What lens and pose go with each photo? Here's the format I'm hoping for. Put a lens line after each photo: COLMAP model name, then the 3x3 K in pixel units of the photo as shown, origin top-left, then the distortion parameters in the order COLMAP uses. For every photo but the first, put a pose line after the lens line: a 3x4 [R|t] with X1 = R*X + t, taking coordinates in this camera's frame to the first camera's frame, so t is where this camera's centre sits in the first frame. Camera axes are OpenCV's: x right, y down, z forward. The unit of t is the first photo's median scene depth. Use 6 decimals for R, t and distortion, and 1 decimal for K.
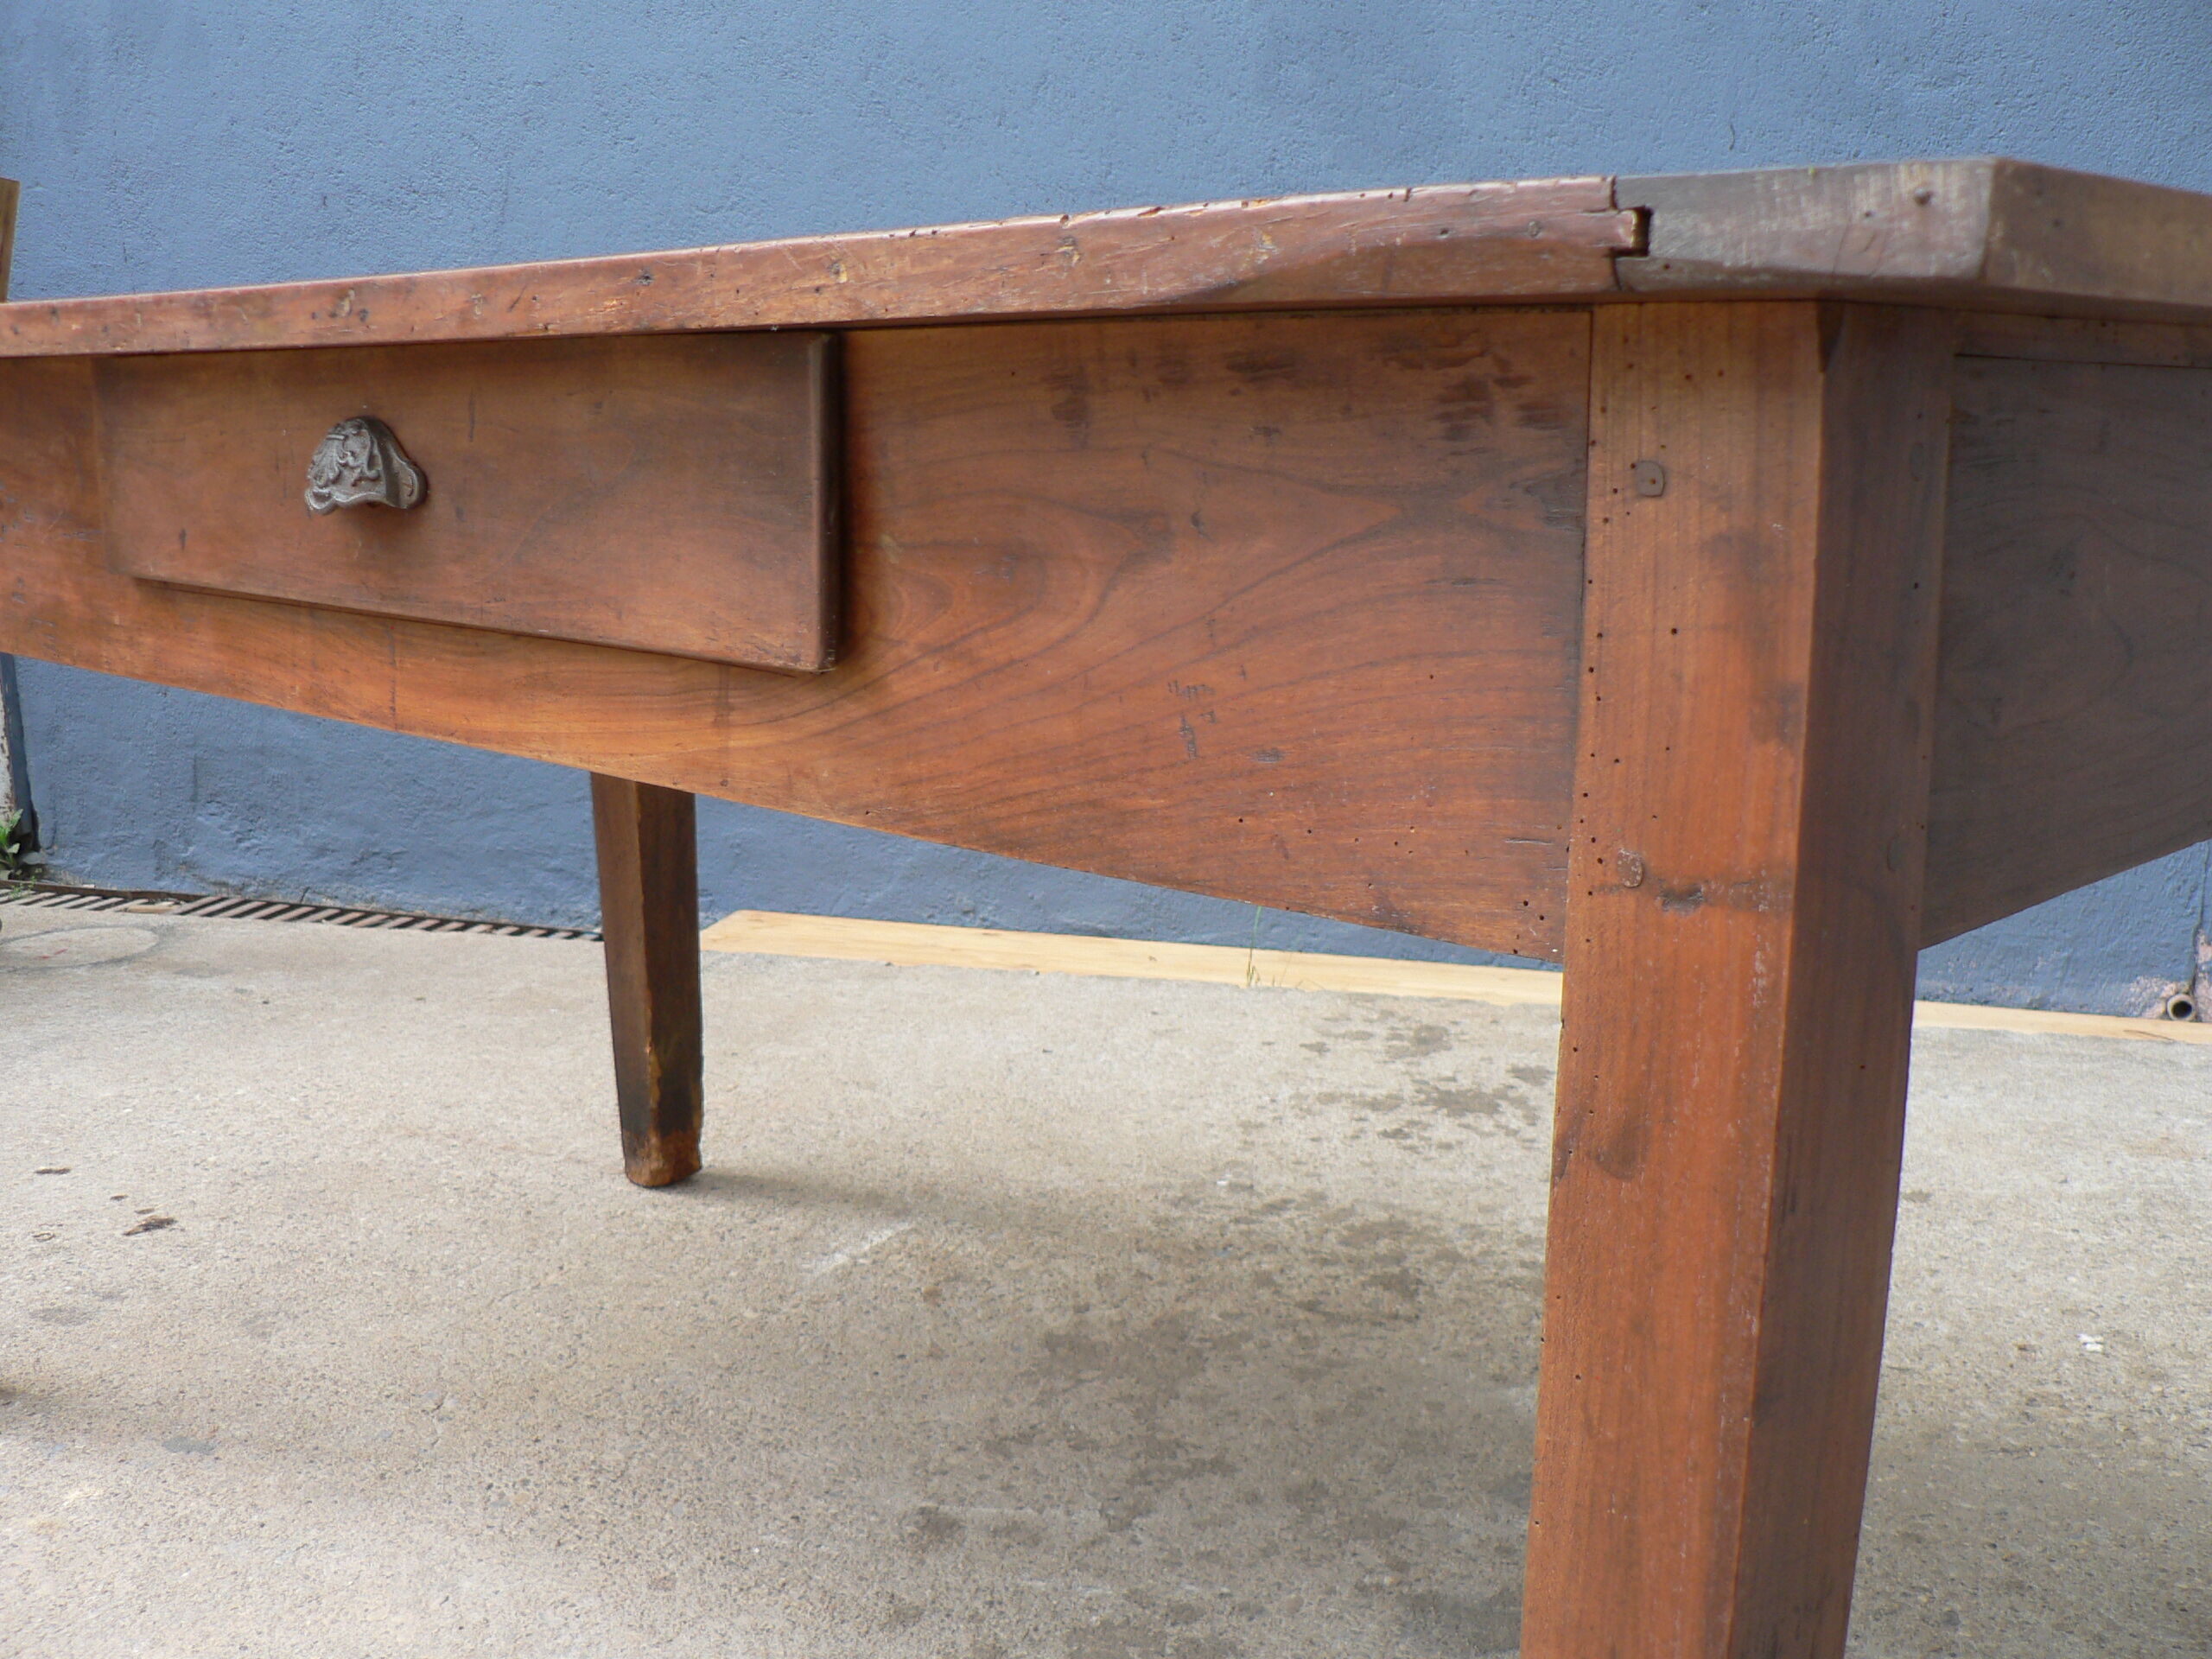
lens RADIAL K [[2415.6, 0, 1094.6], [0, 2415.6, 824.5], [0, 0, 1]] dist [-0.188750, 0.214272]
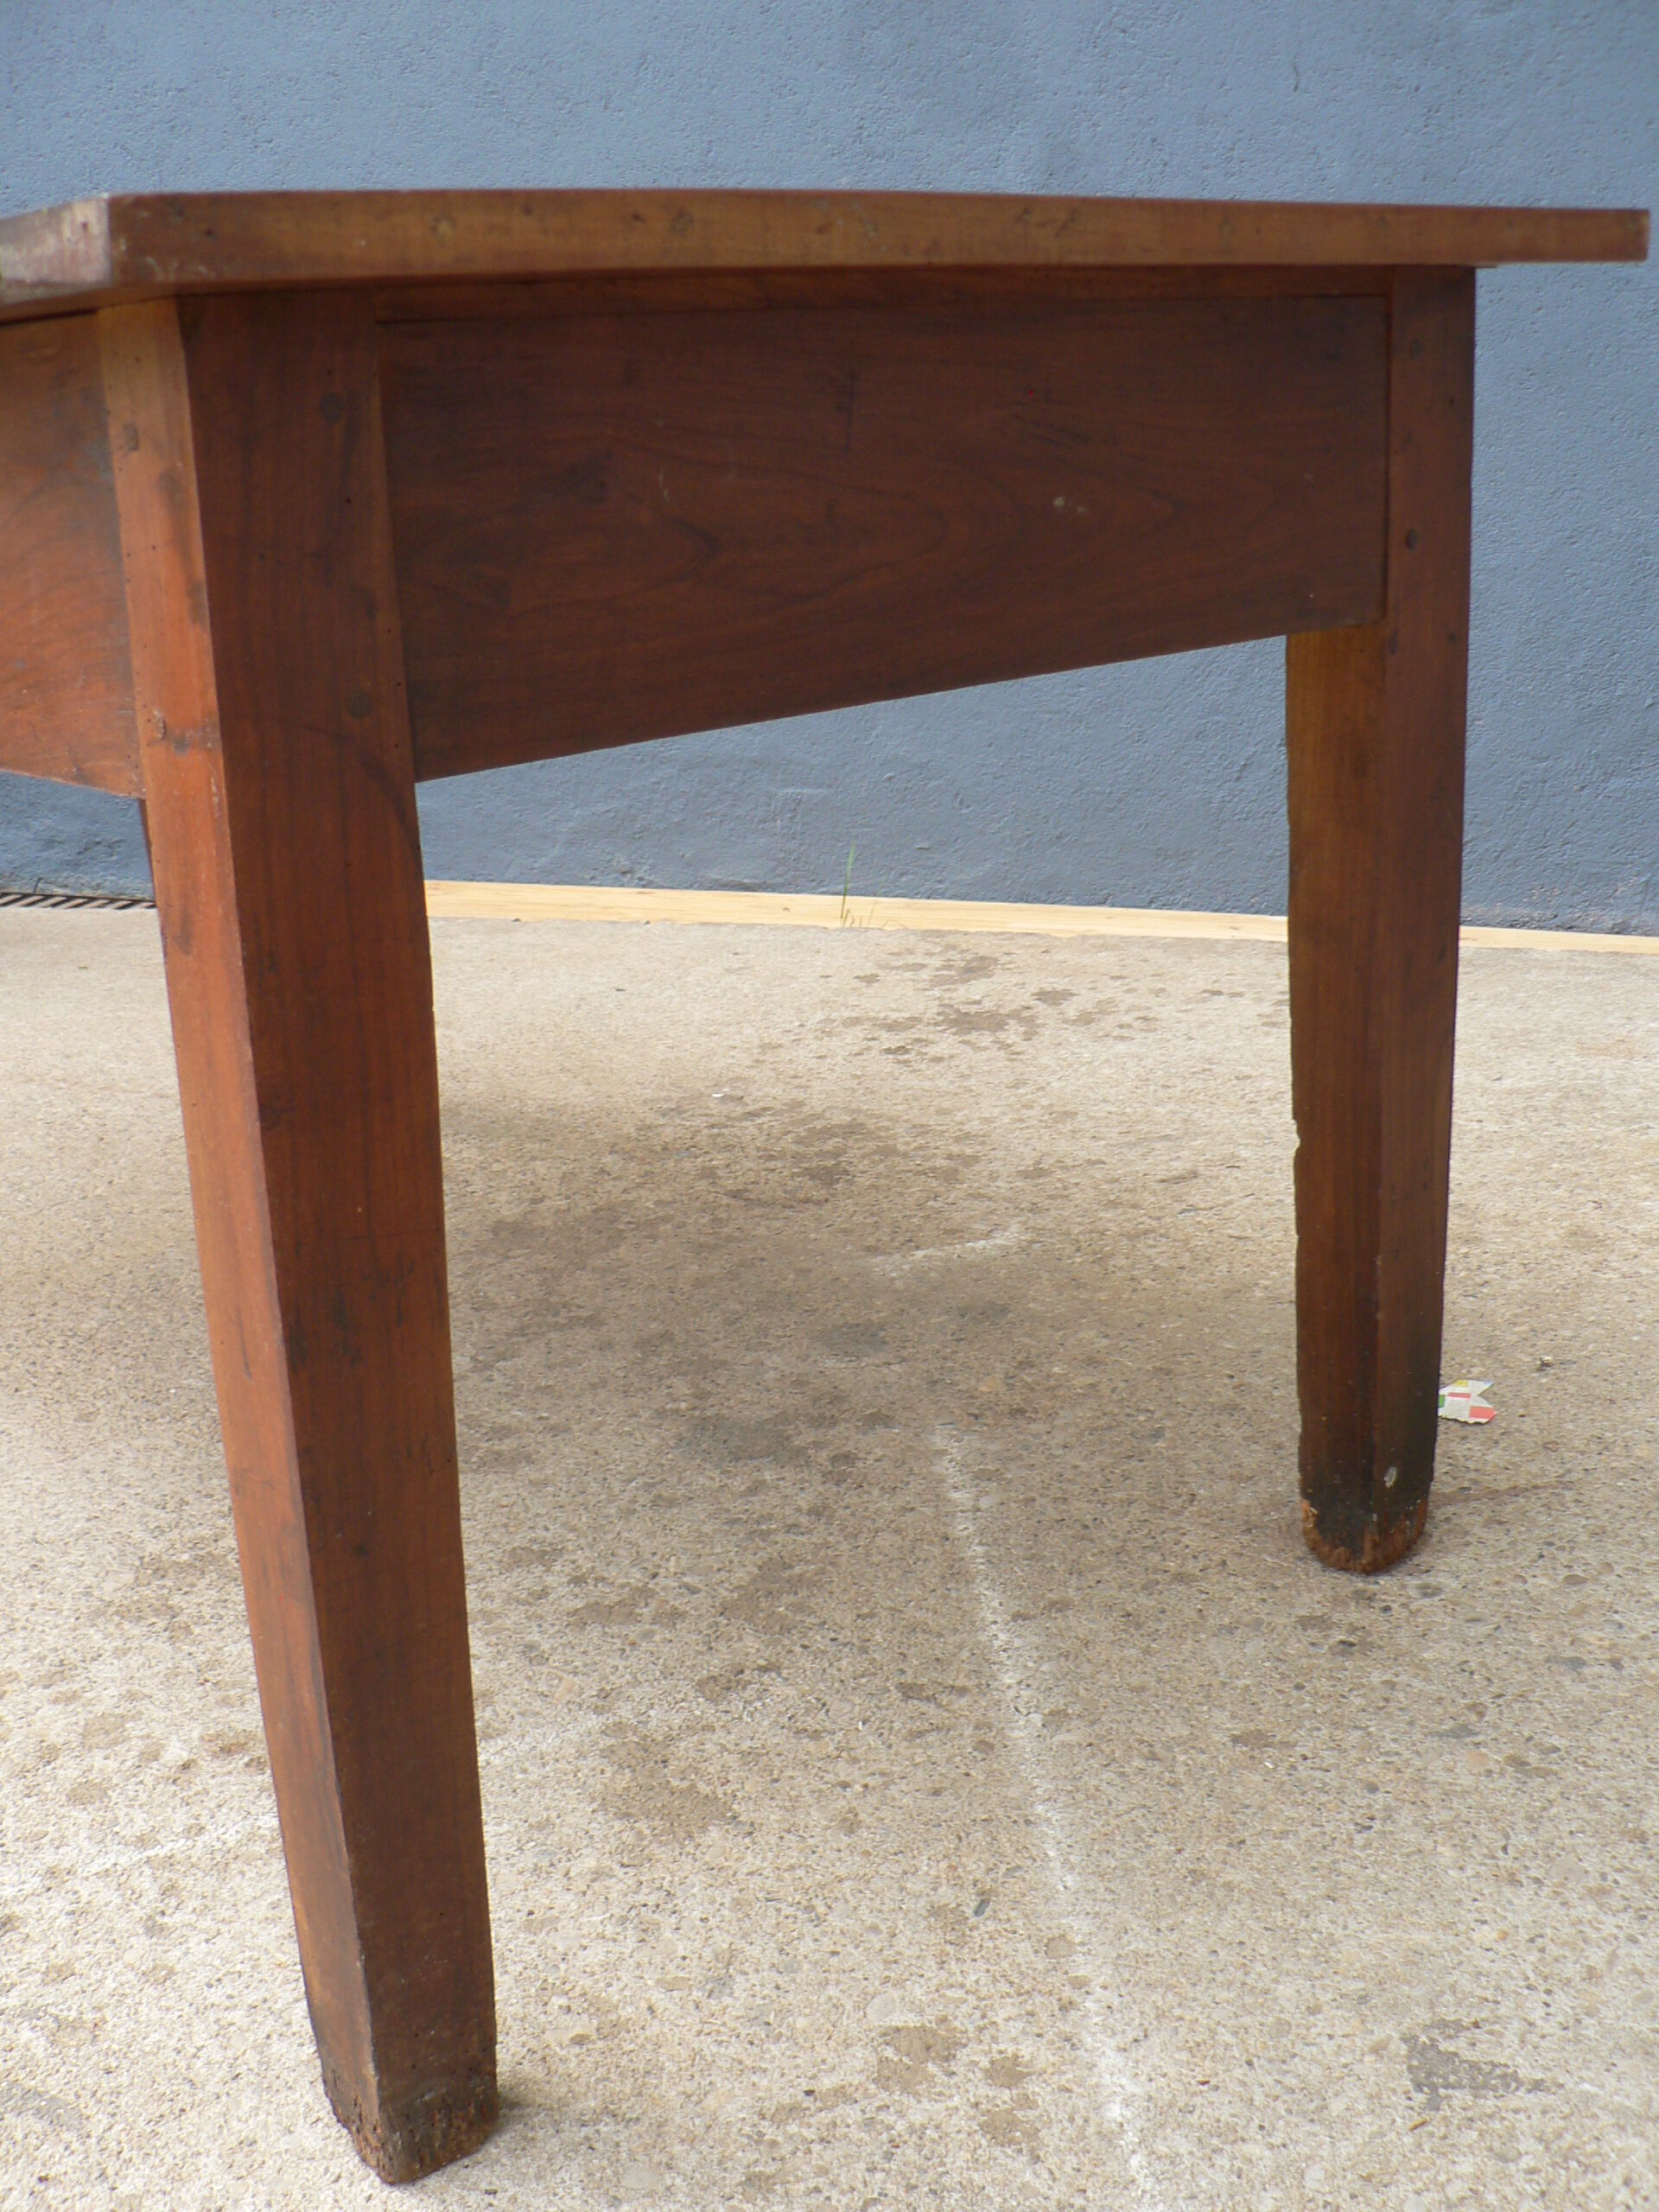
lens RADIAL K [[2442.2, 0, 861.5], [0, 2442.2, 1134.7], [0, 0, 1]] dist [-0.178815, 0.225138]
pose [[0.996990, -0.025374, -0.073263, 0.186620], [0.034774, 0.990900, 0.130027, 0.022454], [0.069297, -0.132183, 0.988800, -0.094675]]
